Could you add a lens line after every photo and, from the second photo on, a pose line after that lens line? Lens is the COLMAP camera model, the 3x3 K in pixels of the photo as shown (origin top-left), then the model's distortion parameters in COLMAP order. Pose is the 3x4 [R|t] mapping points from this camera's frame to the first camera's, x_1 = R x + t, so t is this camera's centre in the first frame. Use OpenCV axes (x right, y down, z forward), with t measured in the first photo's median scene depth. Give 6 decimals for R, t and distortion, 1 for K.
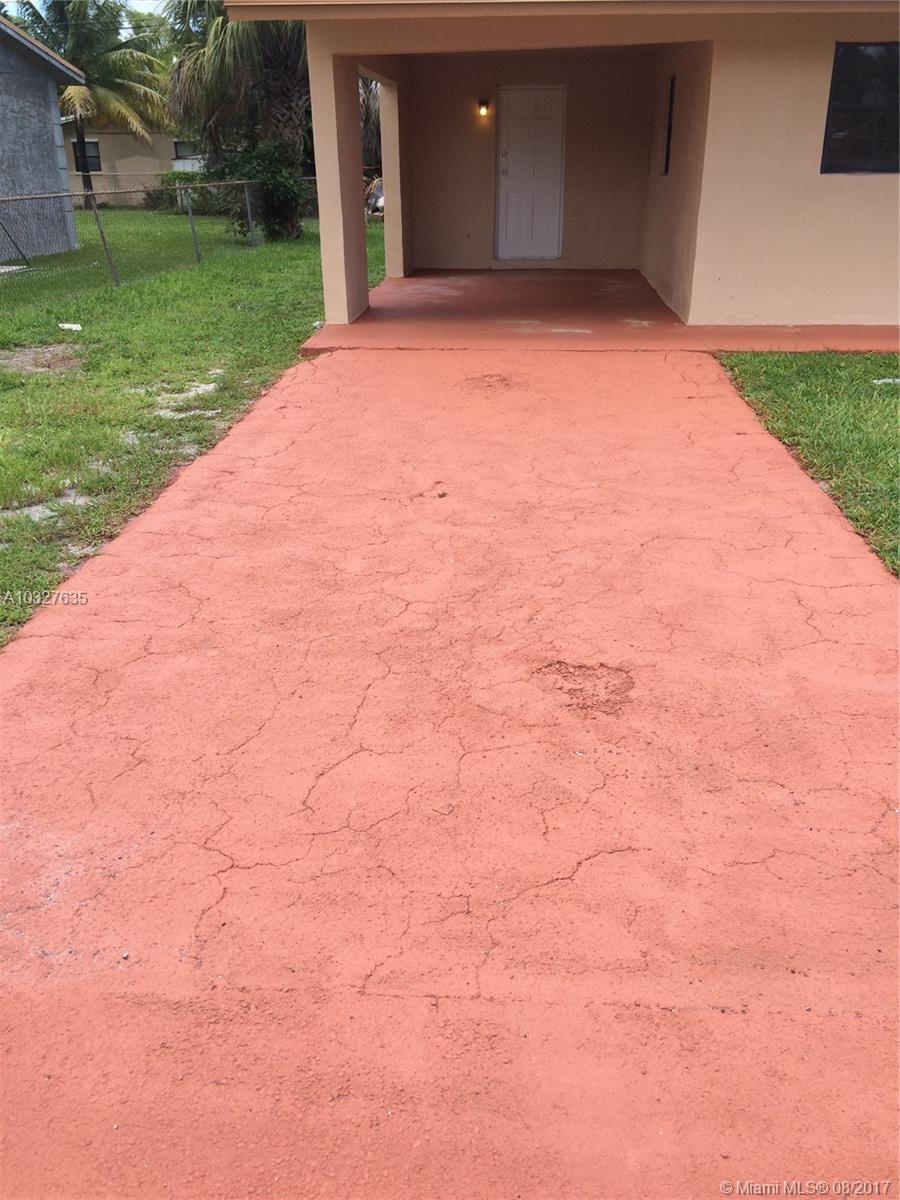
lens RADIAL K [[1017.5, 0, 450.0], [0, 1017.5, 600.0], [0, 0, 1]] dist [0.076568, -0.105328]
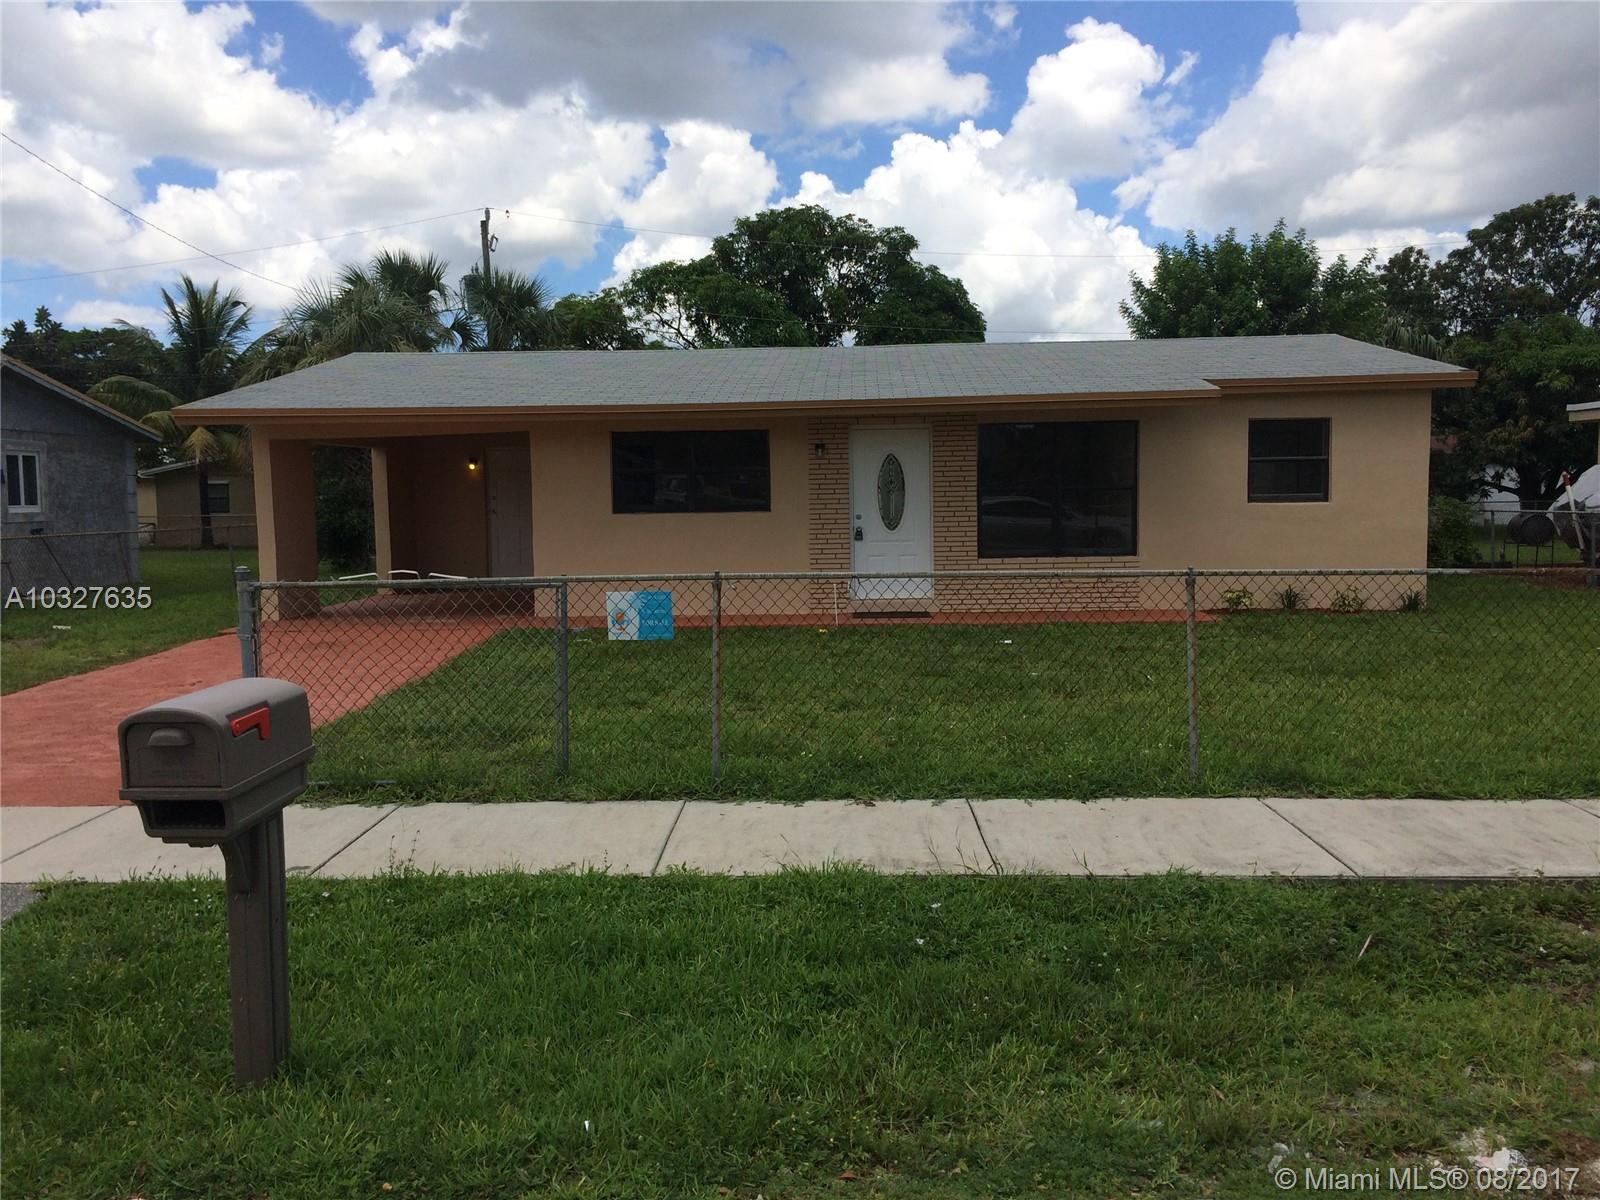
lens RADIAL K [[1356.7, 0, 800.0], [0, 1356.7, 600.0], [0, 0, 1]] dist [0.076568, -0.105328]
pose [[0.998895, -0.012837, 0.045201, 1.280970], [0.026604, 0.947427, -0.318863, 0.738911], [-0.038731, 0.319713, 0.946723, -1.818359]]
